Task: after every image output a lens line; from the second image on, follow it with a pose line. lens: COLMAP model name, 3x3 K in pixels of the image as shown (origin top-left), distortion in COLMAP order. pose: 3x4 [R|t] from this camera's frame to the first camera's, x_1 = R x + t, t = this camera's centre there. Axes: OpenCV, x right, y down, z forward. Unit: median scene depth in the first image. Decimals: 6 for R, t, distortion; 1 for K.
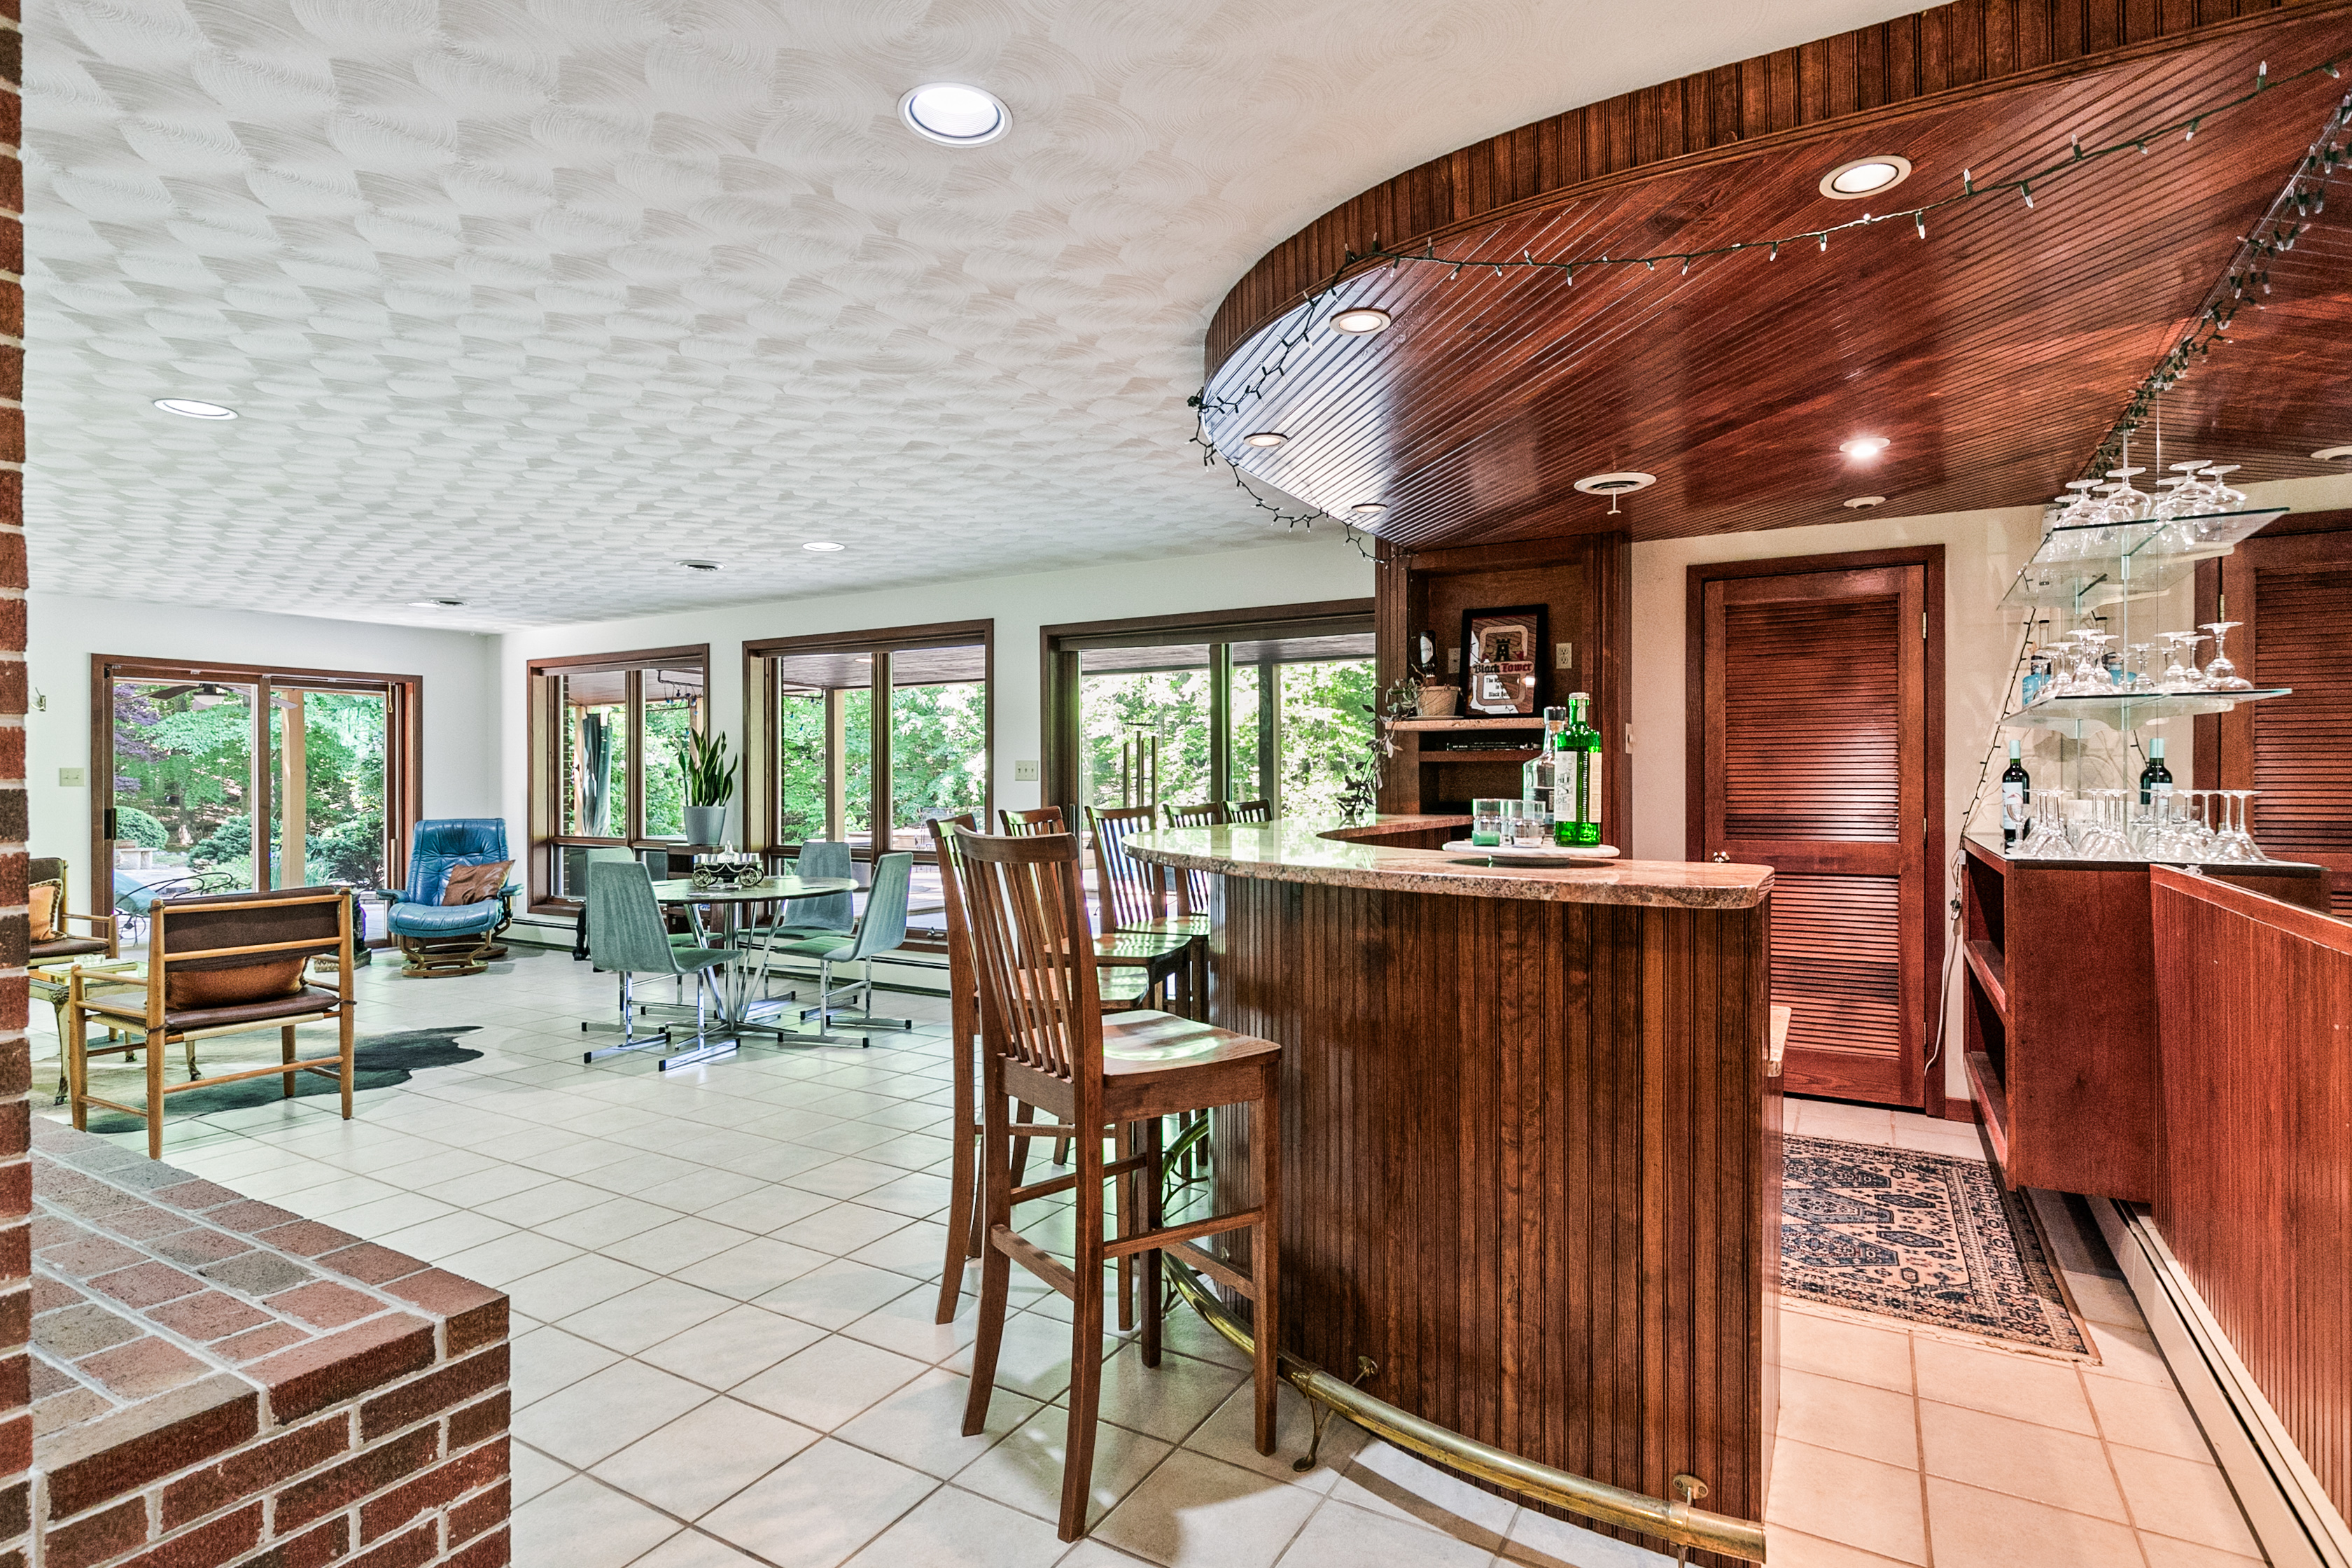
lens RADIAL K [[1191.1, 0, 1178.2], [0, 1191.1, 773.1], [0, 0, 1]] dist [0.000606, -0.000559]
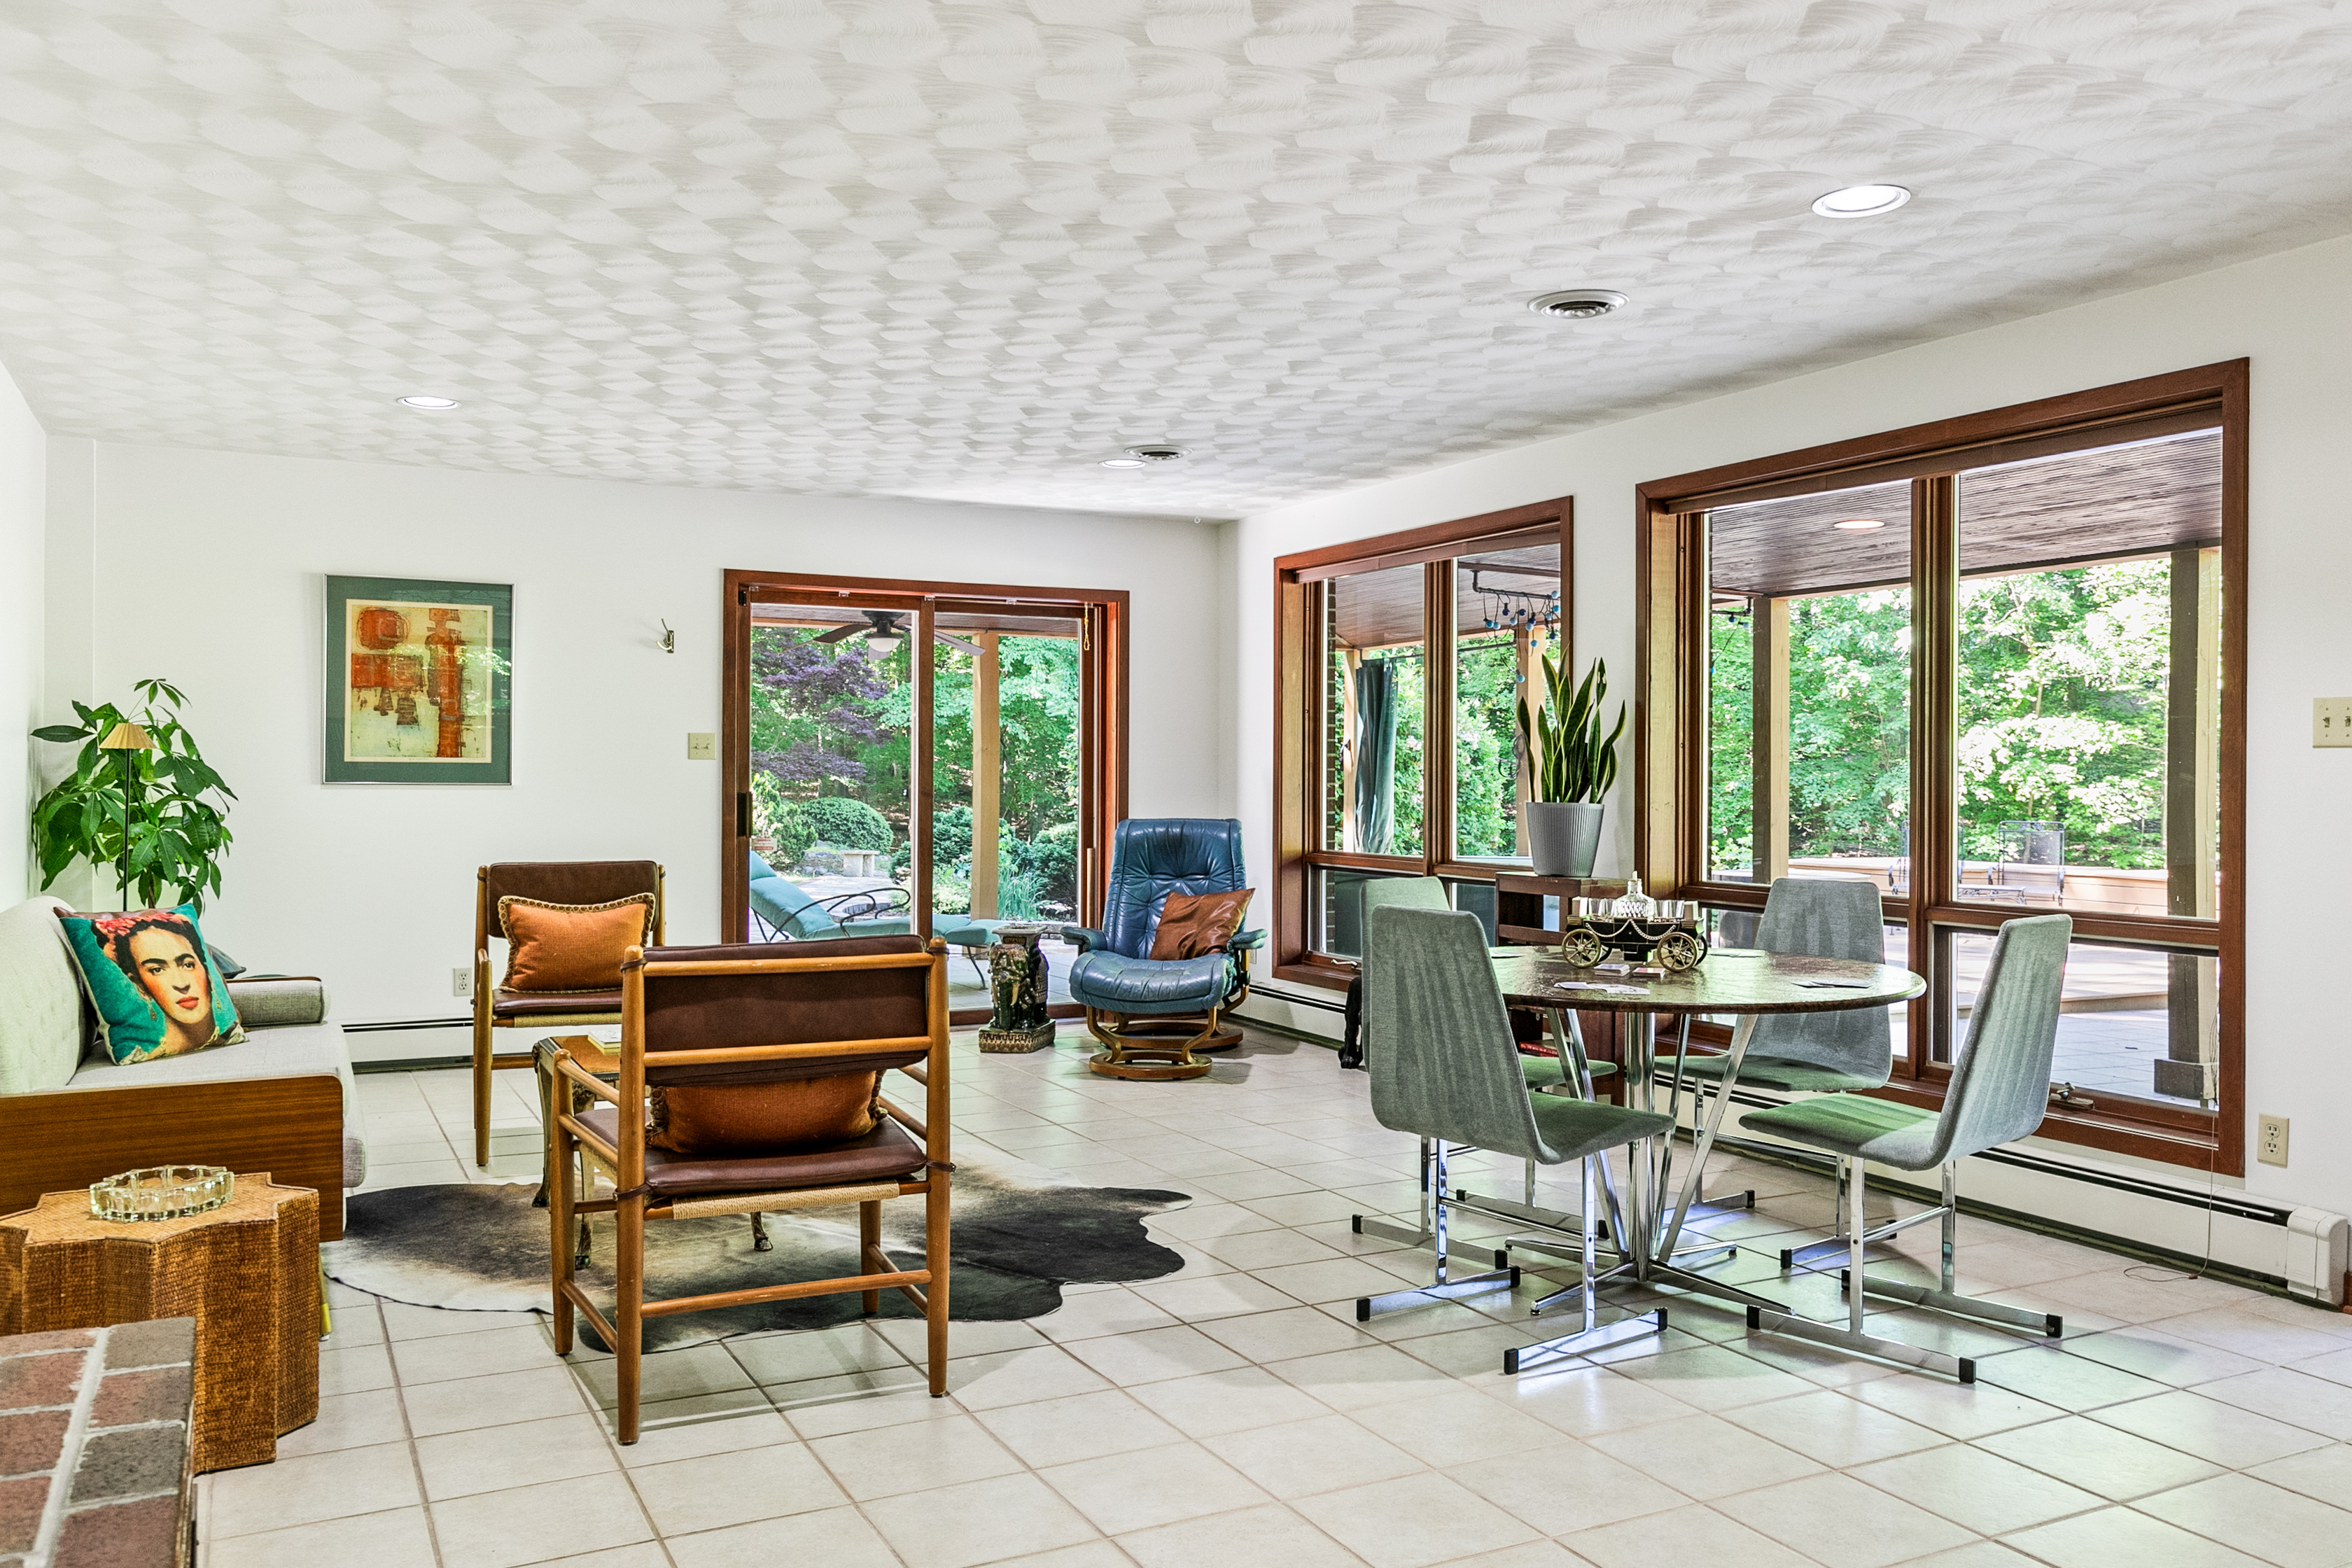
lens RADIAL K [[1795.3, 0, 1174.0], [0, 1795.3, 774.7], [0, 0, 1]] dist [-0.056591, -0.002169]
pose [[0.845444, 0.007642, -0.534010, -0.120119], [-0.005906, 0.999970, 0.004959, 0.012285], [0.534032, -0.001039, 0.845464, 0.237082]]
